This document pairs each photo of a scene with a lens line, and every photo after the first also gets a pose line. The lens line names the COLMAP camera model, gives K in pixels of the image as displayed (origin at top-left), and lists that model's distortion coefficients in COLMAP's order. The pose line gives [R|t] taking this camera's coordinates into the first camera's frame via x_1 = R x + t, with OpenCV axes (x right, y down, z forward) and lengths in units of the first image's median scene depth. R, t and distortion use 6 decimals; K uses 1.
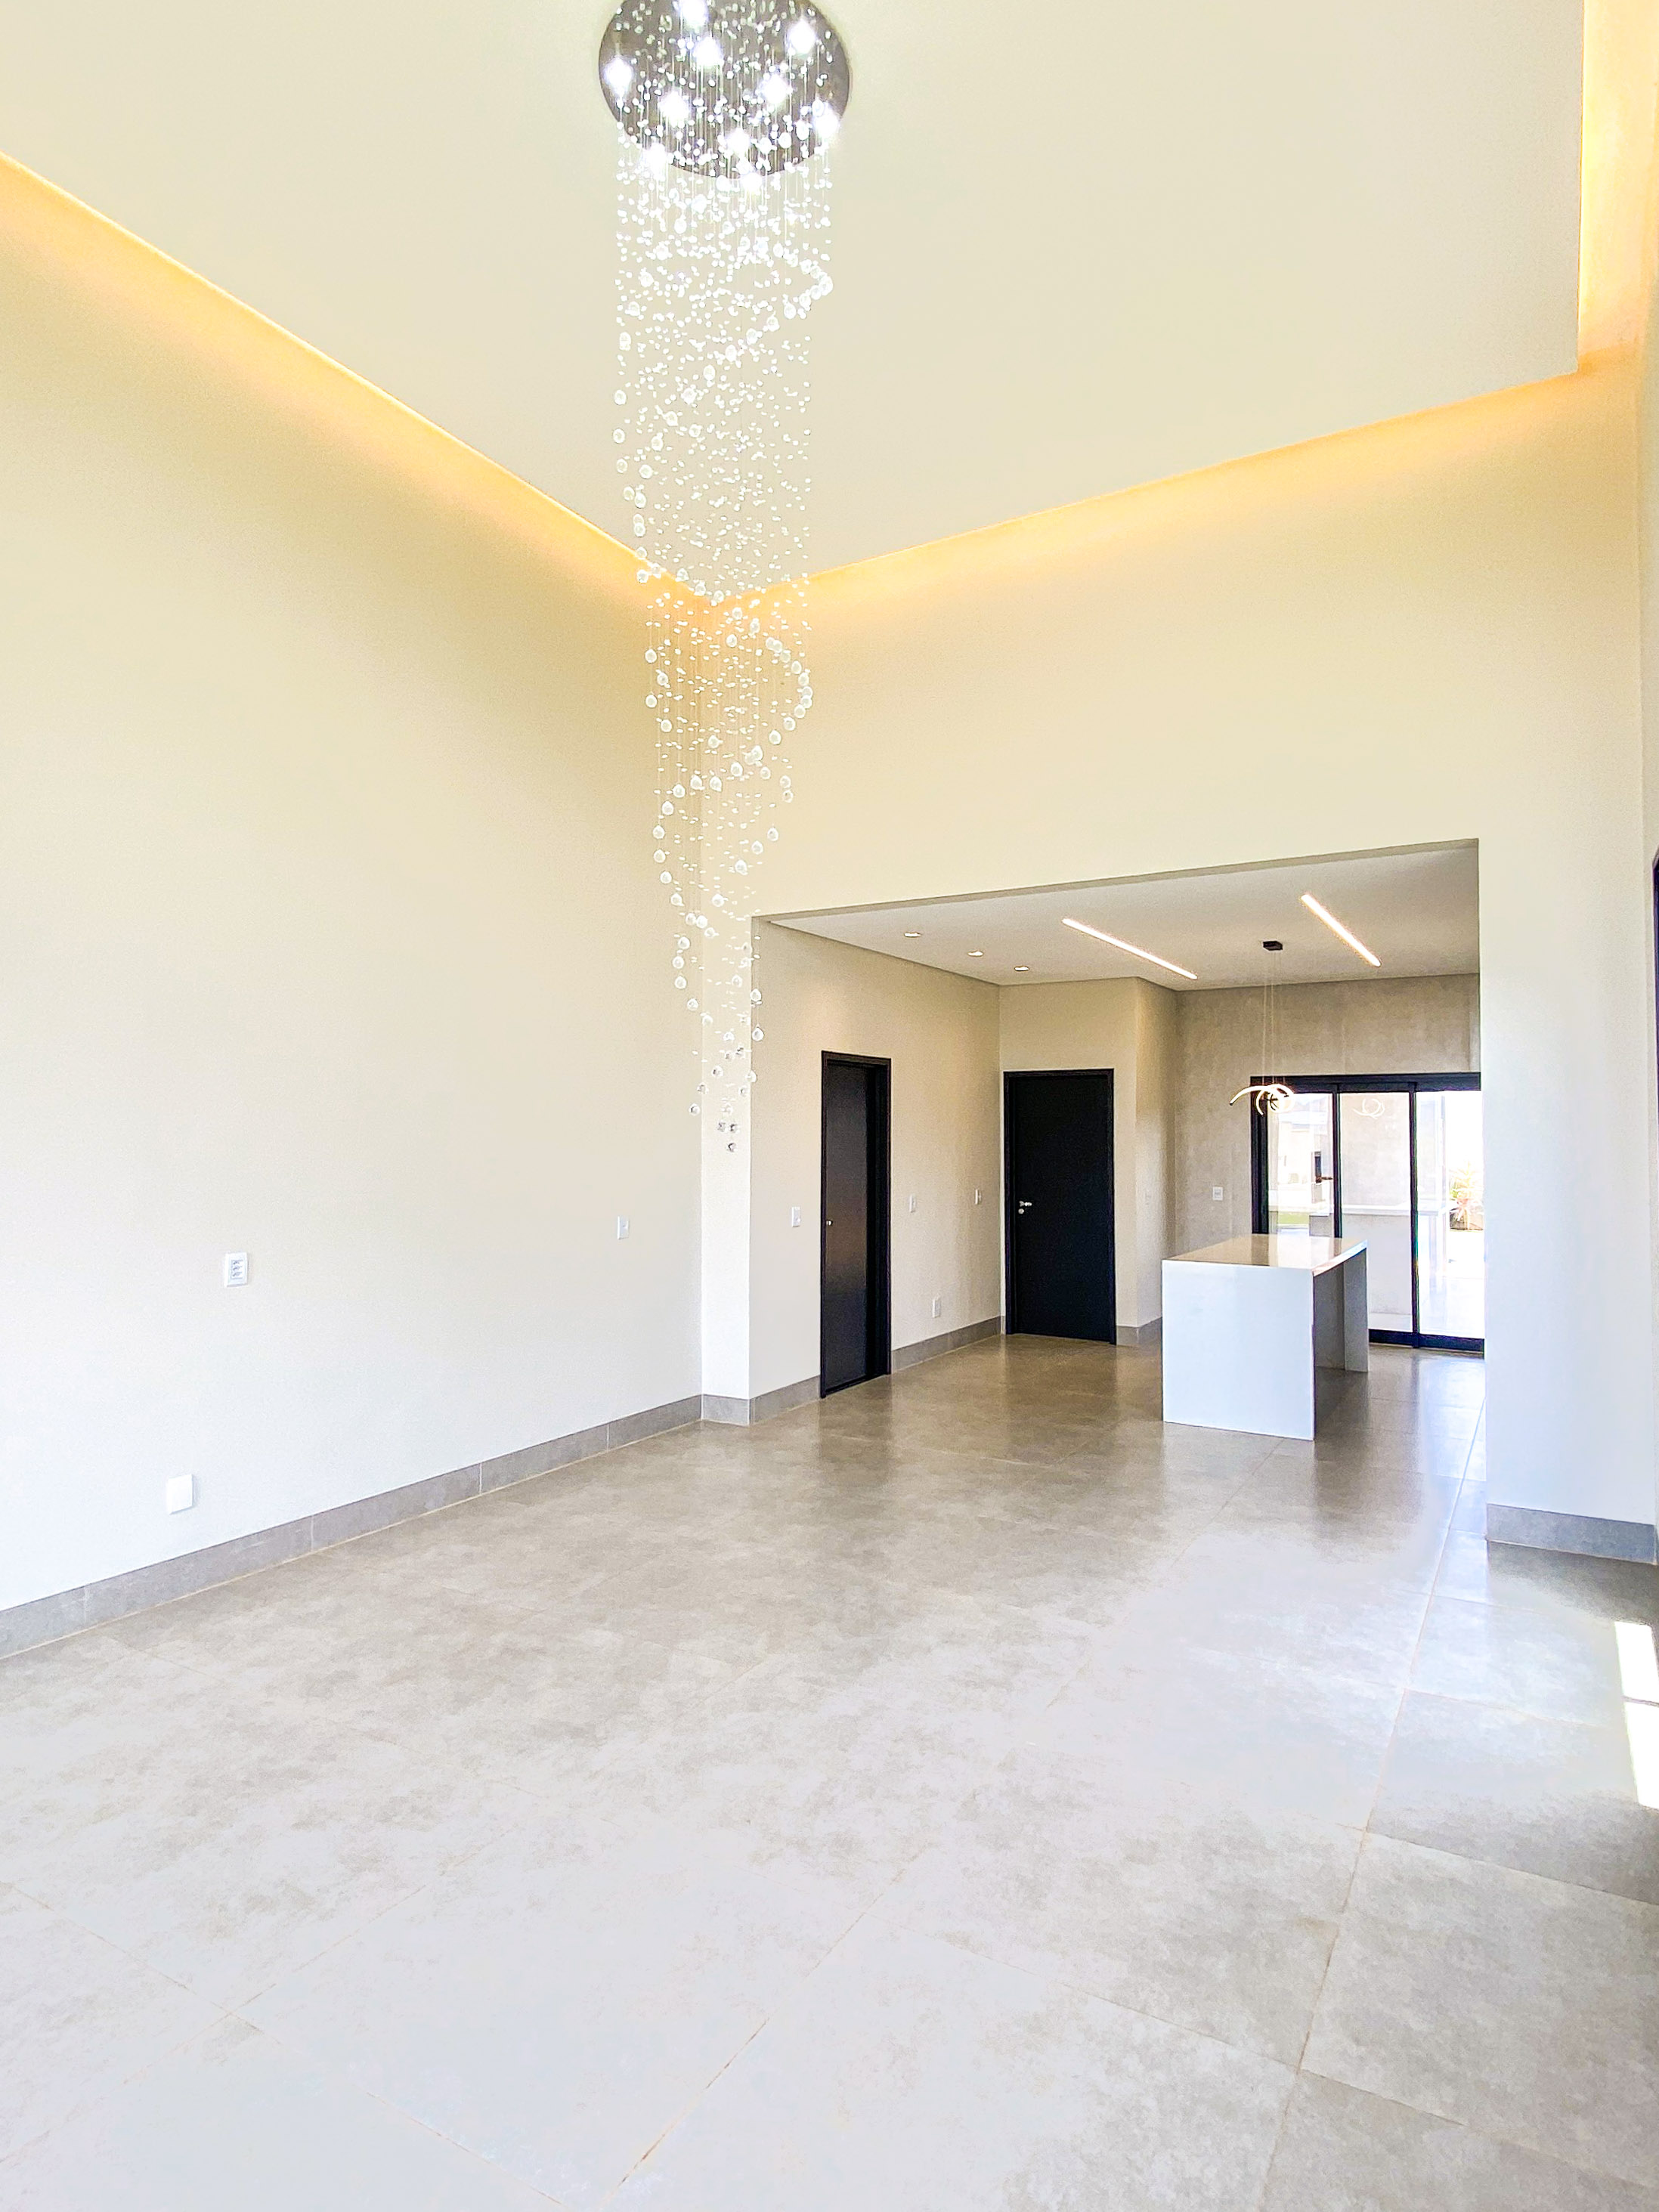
lens RADIAL K [[1204.9, 0, 824.8], [0, 1204.9, 1105.2], [0, 0, 1]] dist [0.042335, -0.052231]
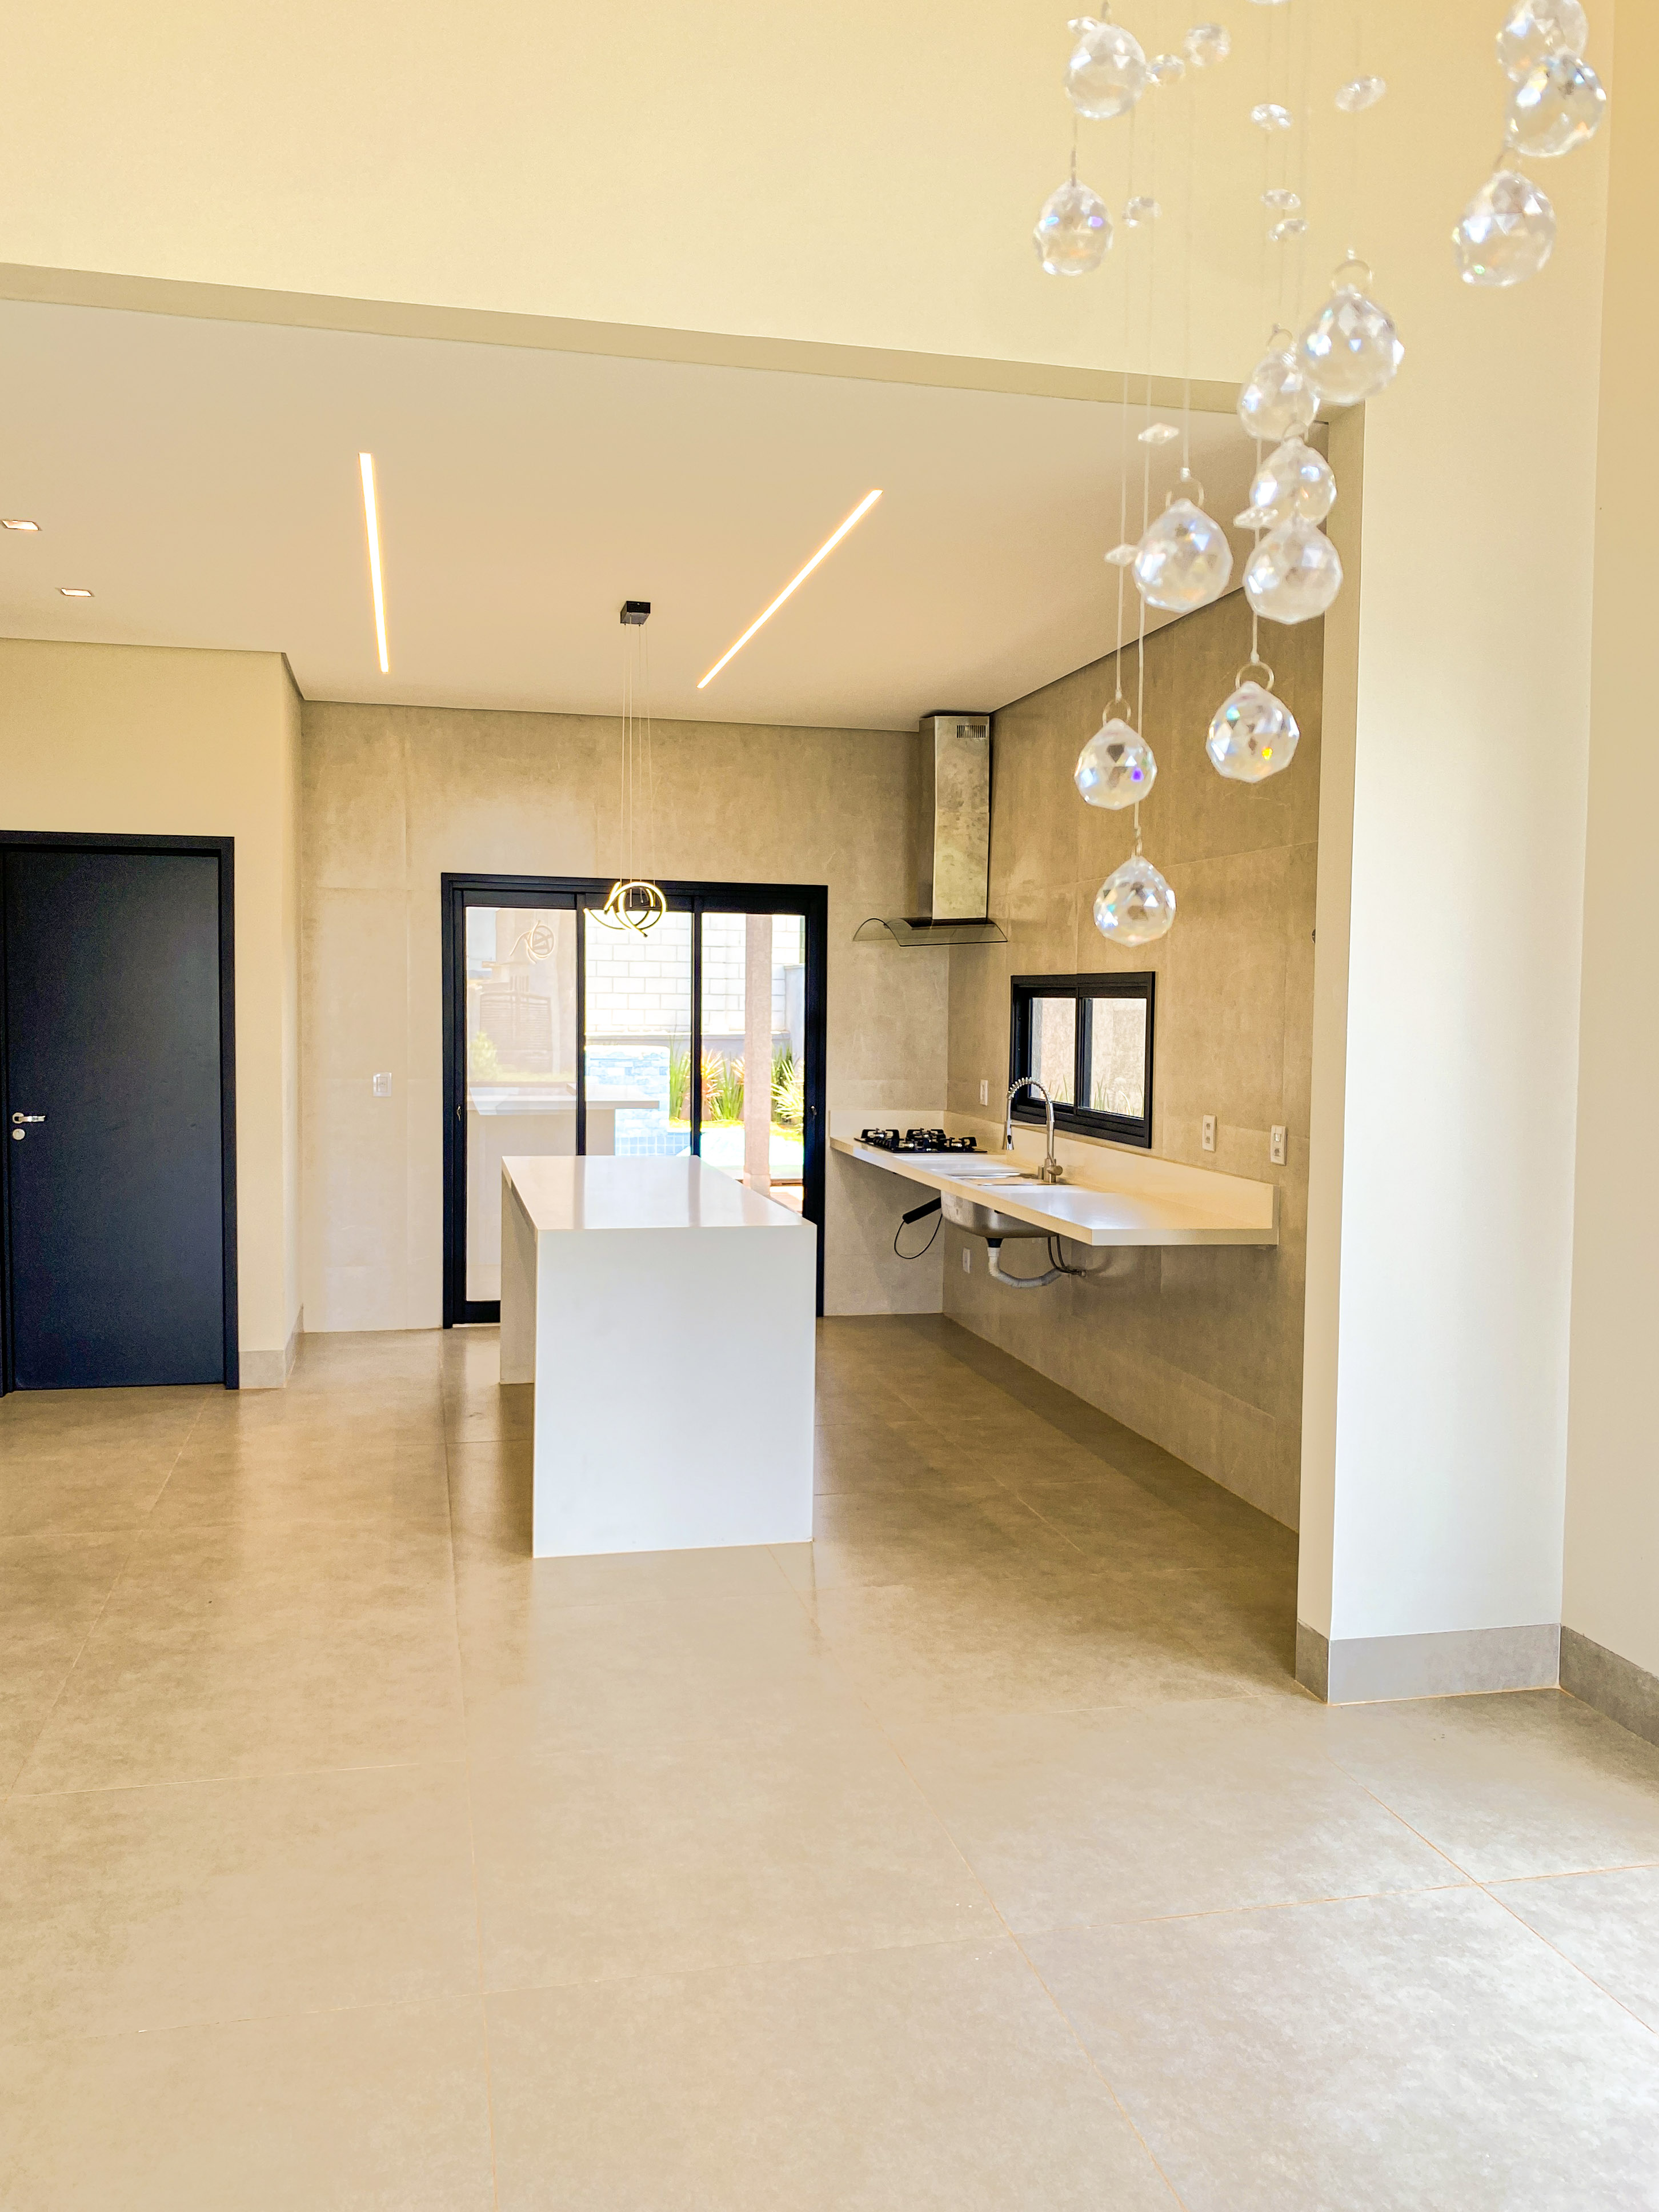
lens RADIAL K [[1758.2, 0, 829.5], [0, 1758.2, 1106.0], [0, 0, 1]] dist [0.014504, -0.005390]
pose [[0.707791, -0.038470, 0.705373, -0.102181], [-0.033796, 0.995529, 0.088207, 0.006158], [-0.705613, -0.086272, 0.703326, 0.314754]]
